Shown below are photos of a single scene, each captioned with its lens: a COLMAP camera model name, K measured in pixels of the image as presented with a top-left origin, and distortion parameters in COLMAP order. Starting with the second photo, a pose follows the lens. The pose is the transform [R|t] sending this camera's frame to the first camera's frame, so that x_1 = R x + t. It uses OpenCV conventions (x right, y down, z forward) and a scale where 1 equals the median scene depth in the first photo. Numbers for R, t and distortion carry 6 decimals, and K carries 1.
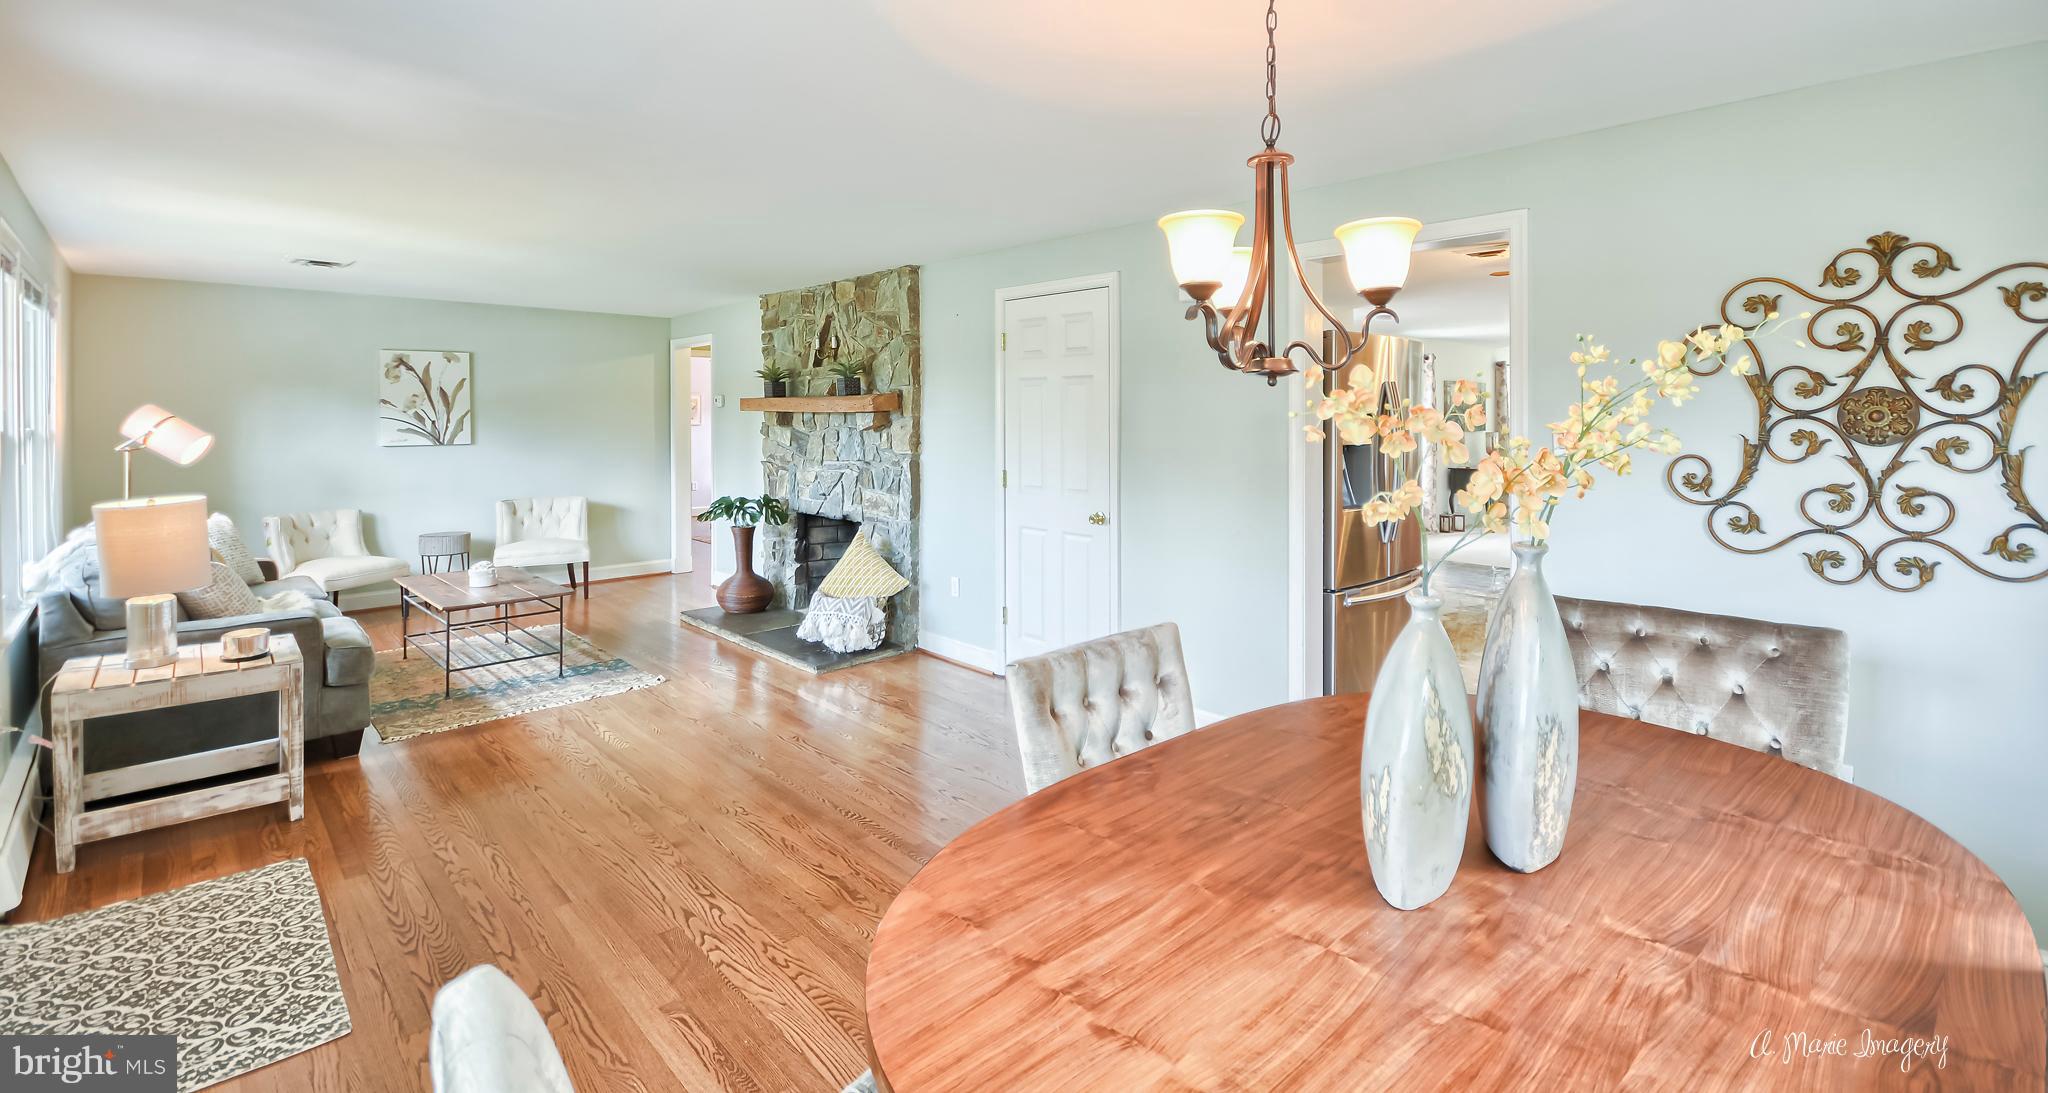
lens RADIAL K [[906.6, 0, 1026.8], [0, 906.6, 403.2], [0, 0, 1]] dist [0.041109, -0.014842]
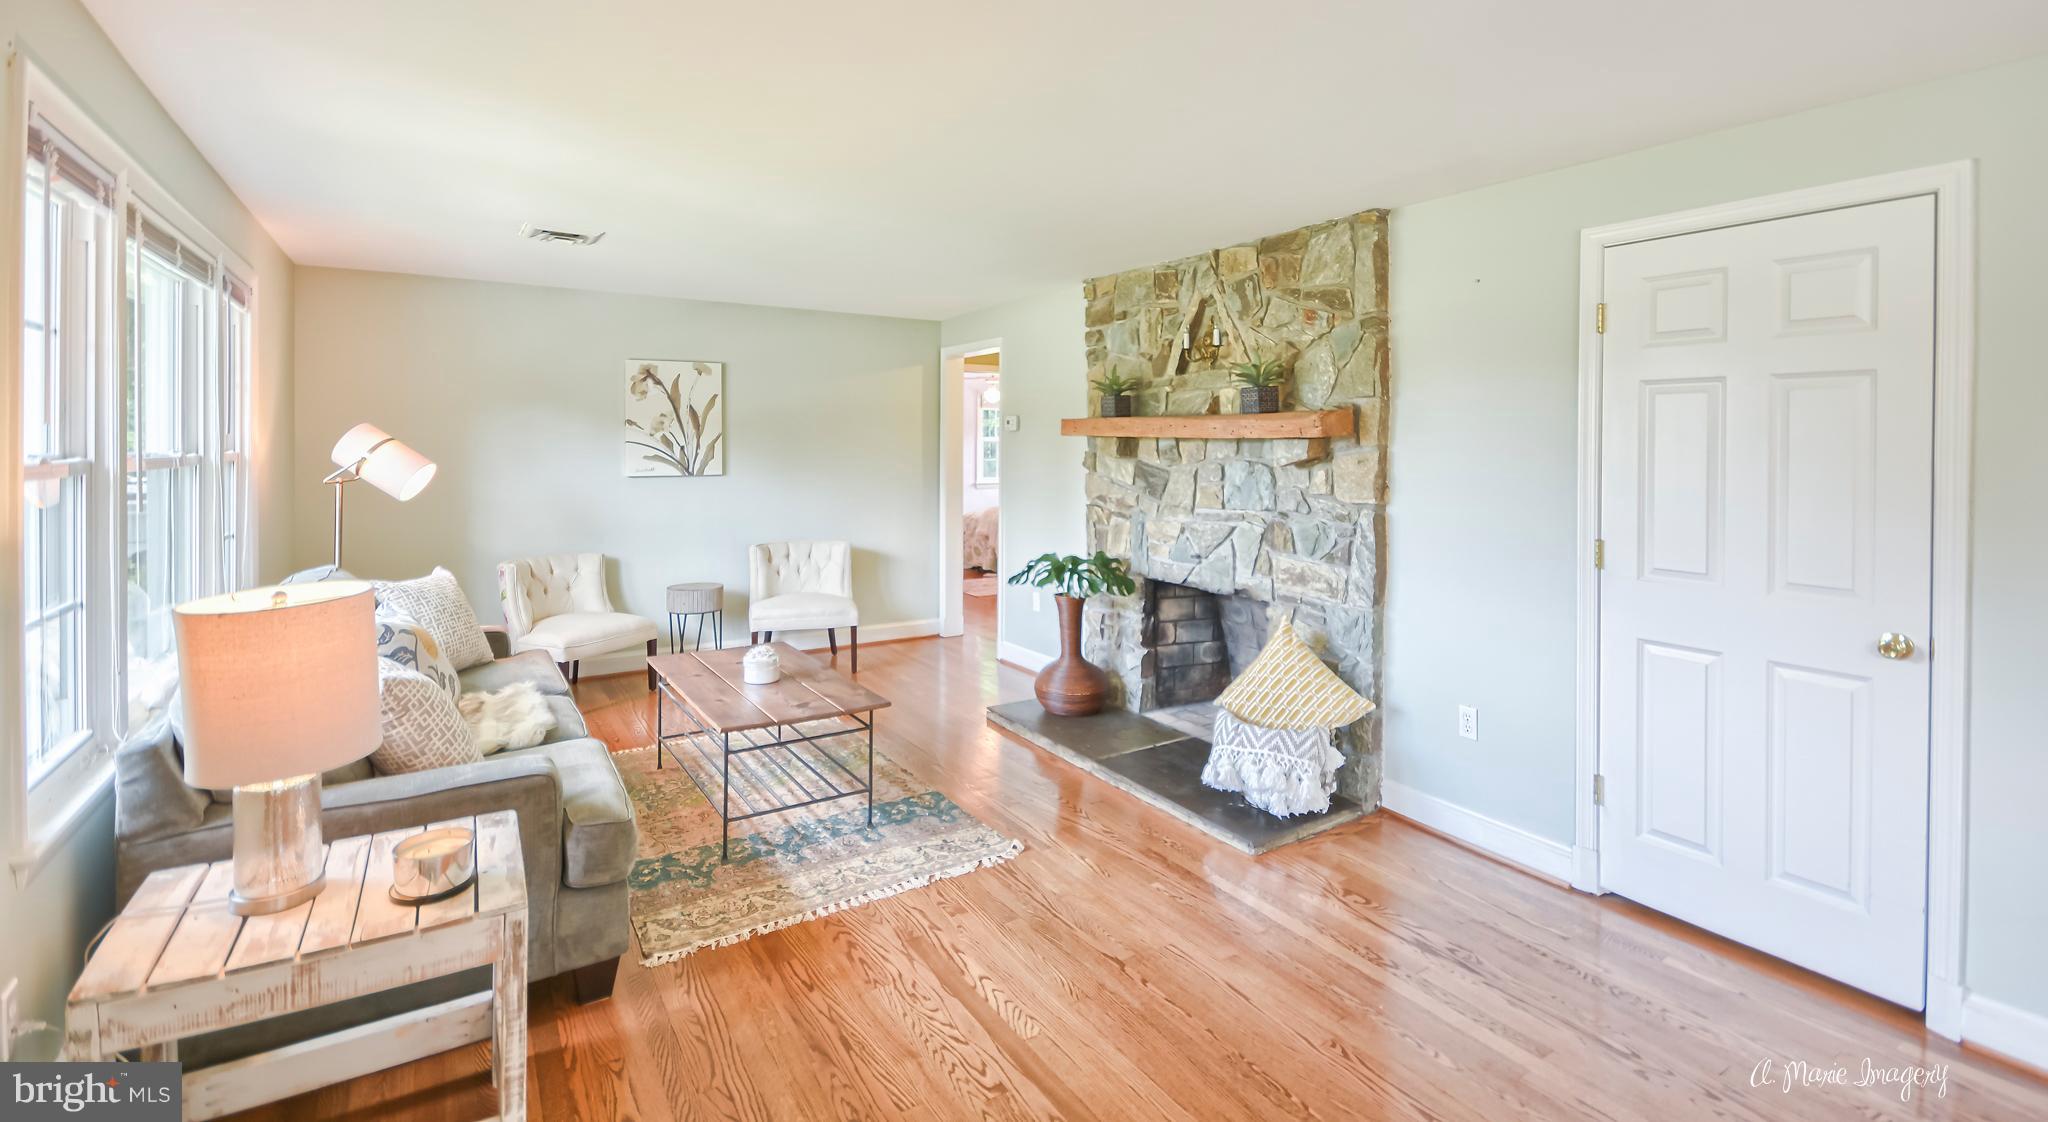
lens RADIAL K [[916.4, 0, 1048.0], [0, 916.4, 418.3], [0, 0, 1]] dist [0.011243, 0.000221]
pose [[0.986224, 0.002268, -0.165398, -0.228475], [-0.004620, 0.999894, -0.013835, 0.005165], [0.165349, 0.014409, 0.986130, 0.298534]]
